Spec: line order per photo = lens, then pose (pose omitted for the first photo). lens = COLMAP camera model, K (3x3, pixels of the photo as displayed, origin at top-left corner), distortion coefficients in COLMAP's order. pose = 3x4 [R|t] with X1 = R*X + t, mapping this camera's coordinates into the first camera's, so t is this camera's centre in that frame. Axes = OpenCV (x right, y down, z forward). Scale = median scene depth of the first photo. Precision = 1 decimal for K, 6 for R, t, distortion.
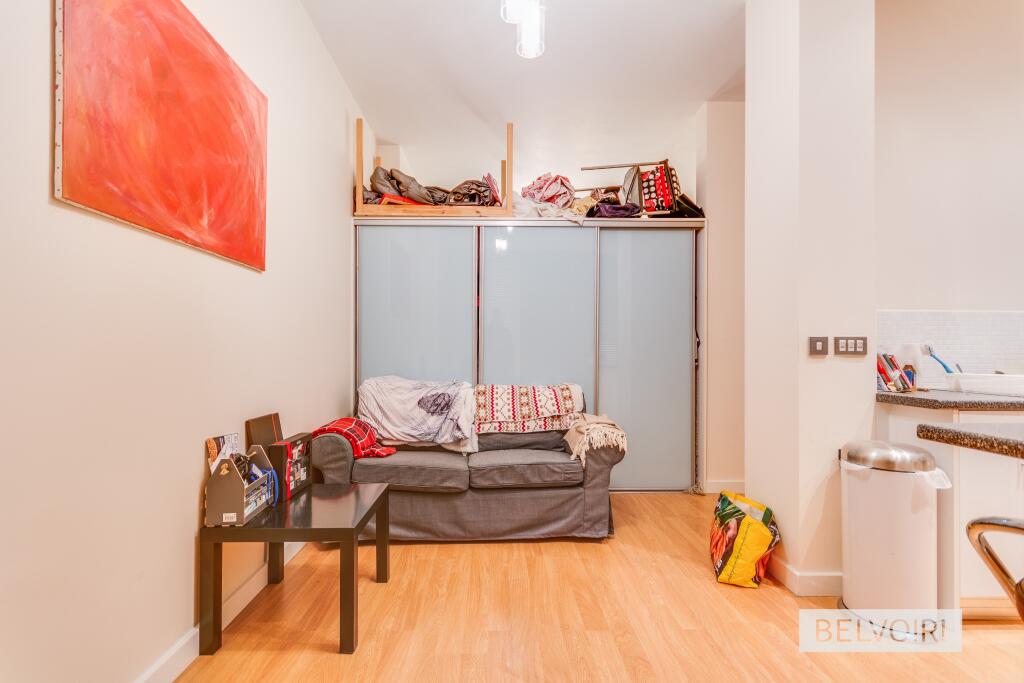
lens RADIAL K [[448.3, 0, 507.2], [0, 448.3, 344.1], [0, 0, 1]] dist [0.001814, -0.001782]
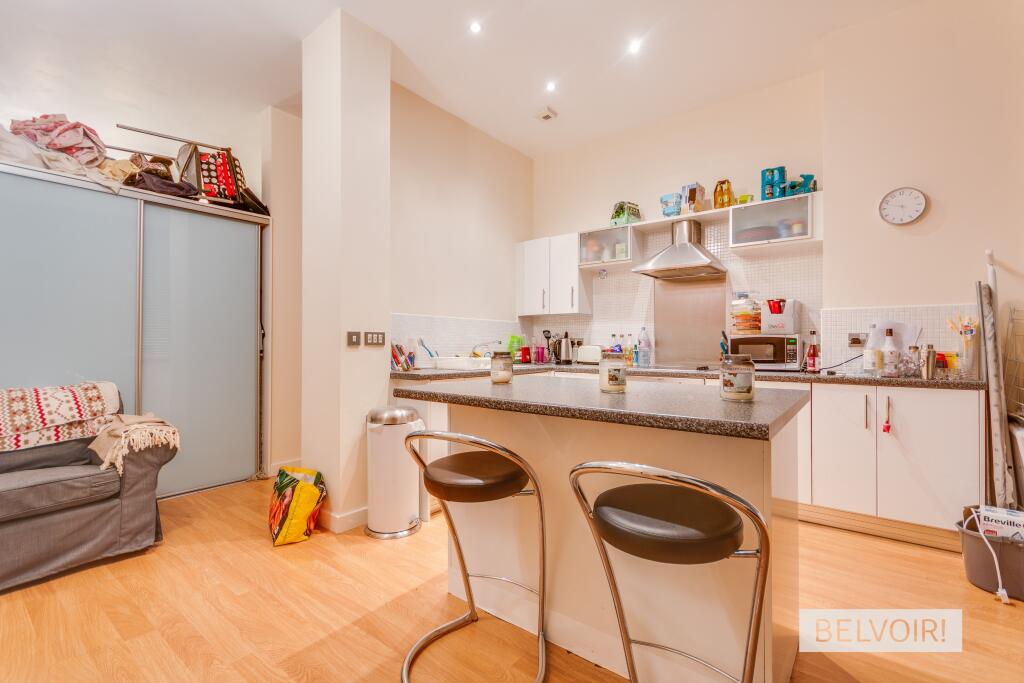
lens RADIAL K [[448.3, 0, 507.2], [0, 448.3, 344.1], [0, 0, 1]] dist [0.001814, -0.001782]
pose [[0.633896, -0.002083, 0.773415, -0.026752], [-0.012856, 0.999830, 0.013230, -0.002250], [-0.773311, -0.018330, 0.633762, -0.132131]]
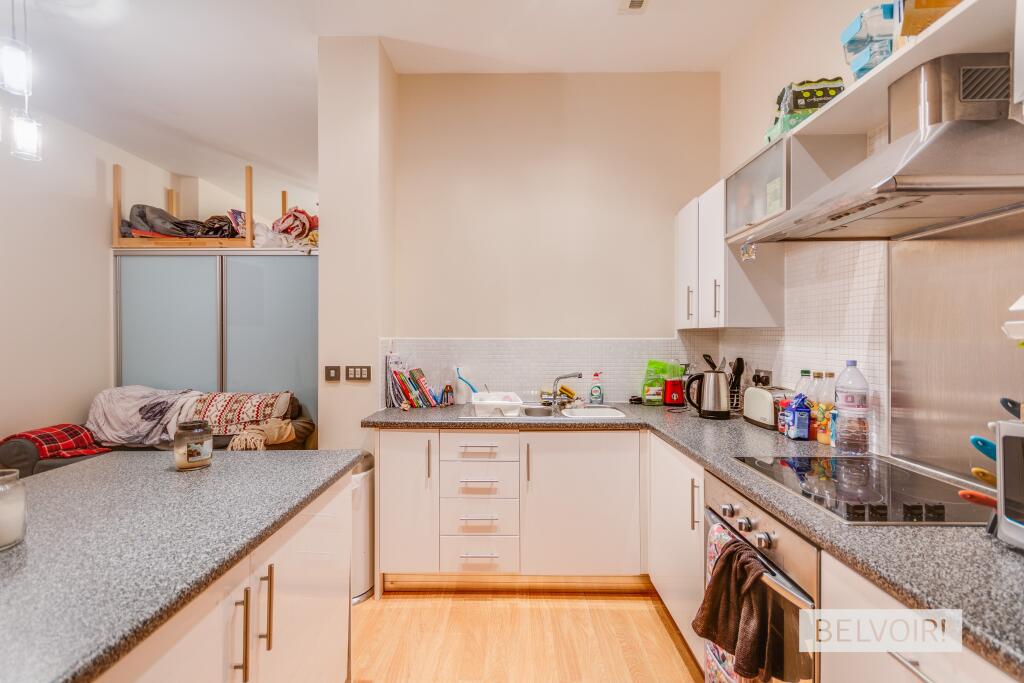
lens RADIAL K [[437.3, 0, 513.2], [0, 437.3, 337.3], [0, 0, 1]] dist [0.001752, -0.000031]
pose [[0.999836, -0.004749, -0.017452, 0.900687], [0.005043, 0.999845, 0.016892, -0.084510], [0.017369, -0.016978, 0.999705, -0.155686]]
